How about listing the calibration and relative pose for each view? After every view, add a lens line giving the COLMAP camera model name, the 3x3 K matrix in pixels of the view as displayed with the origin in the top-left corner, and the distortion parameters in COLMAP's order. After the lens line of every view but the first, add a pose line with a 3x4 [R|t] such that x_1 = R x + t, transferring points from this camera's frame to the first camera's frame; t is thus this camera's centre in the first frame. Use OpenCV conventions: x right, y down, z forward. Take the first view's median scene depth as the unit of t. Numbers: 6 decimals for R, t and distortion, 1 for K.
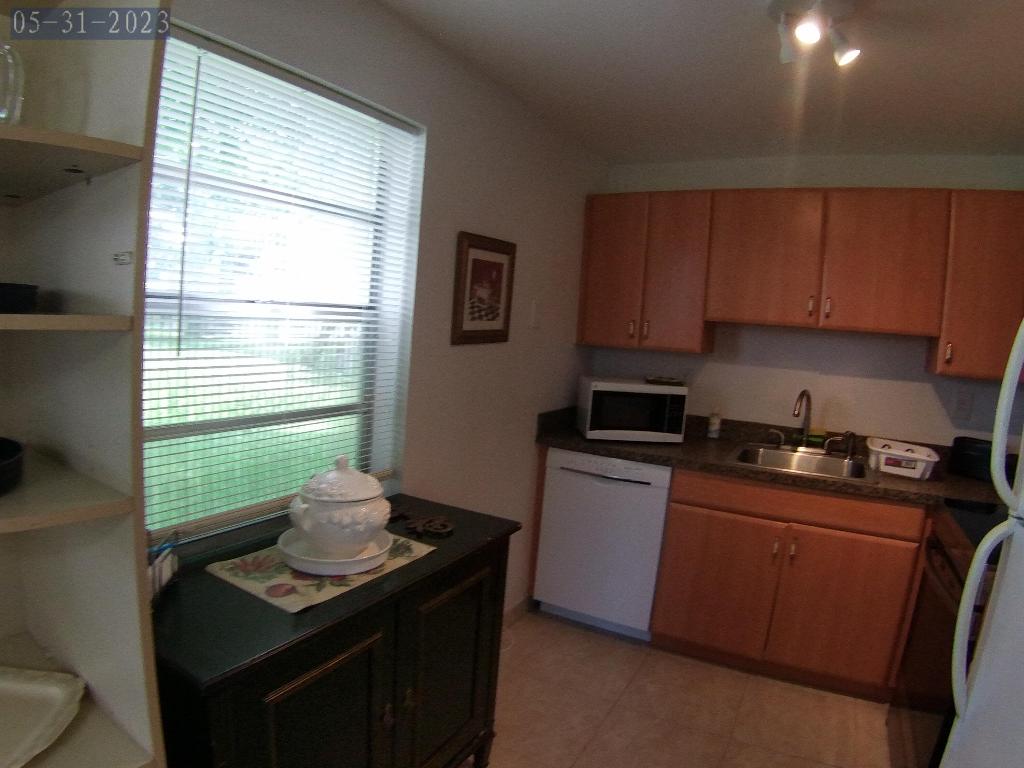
lens RADIAL K [[601.3, 0, 505.6], [0, 601.3, 390.0], [0, 0, 1]] dist [-0.165143, 0.029624]
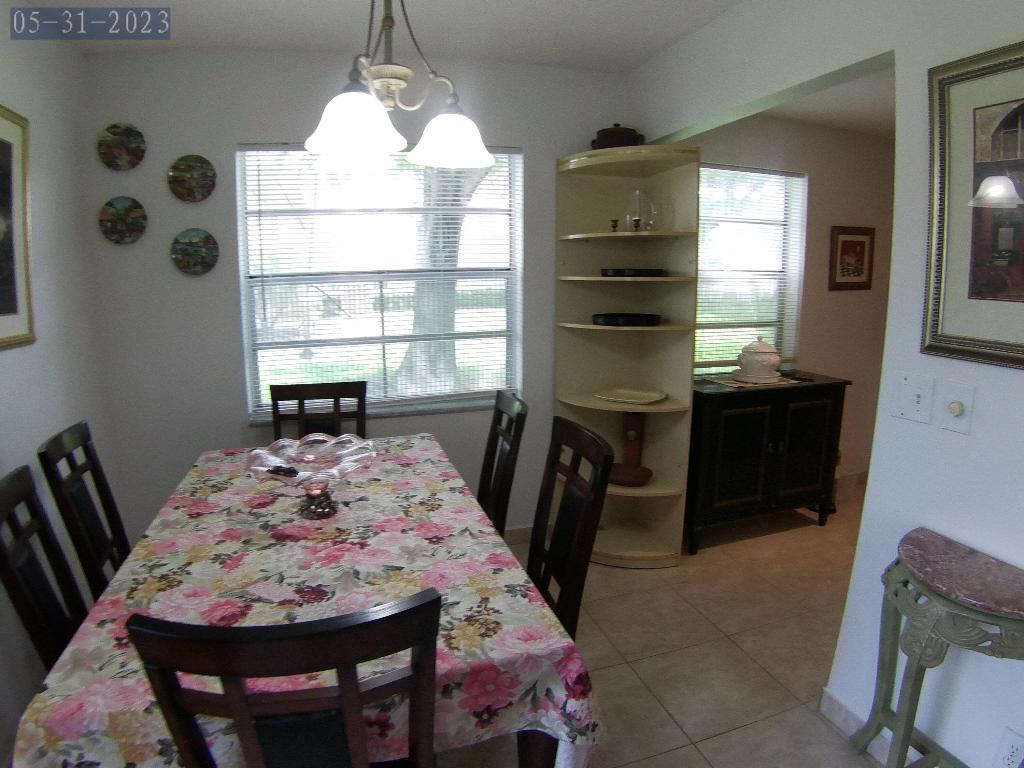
lens RADIAL K [[601.3, 0, 505.6], [0, 601.3, 390.0], [0, 0, 1]] dist [-0.165143, 0.029624]
pose [[0.738092, 0.054368, -0.672506, 0.257312], [-0.016619, 0.997911, 0.062435, 0.094563], [0.674495, -0.034906, 0.737454, -0.653925]]
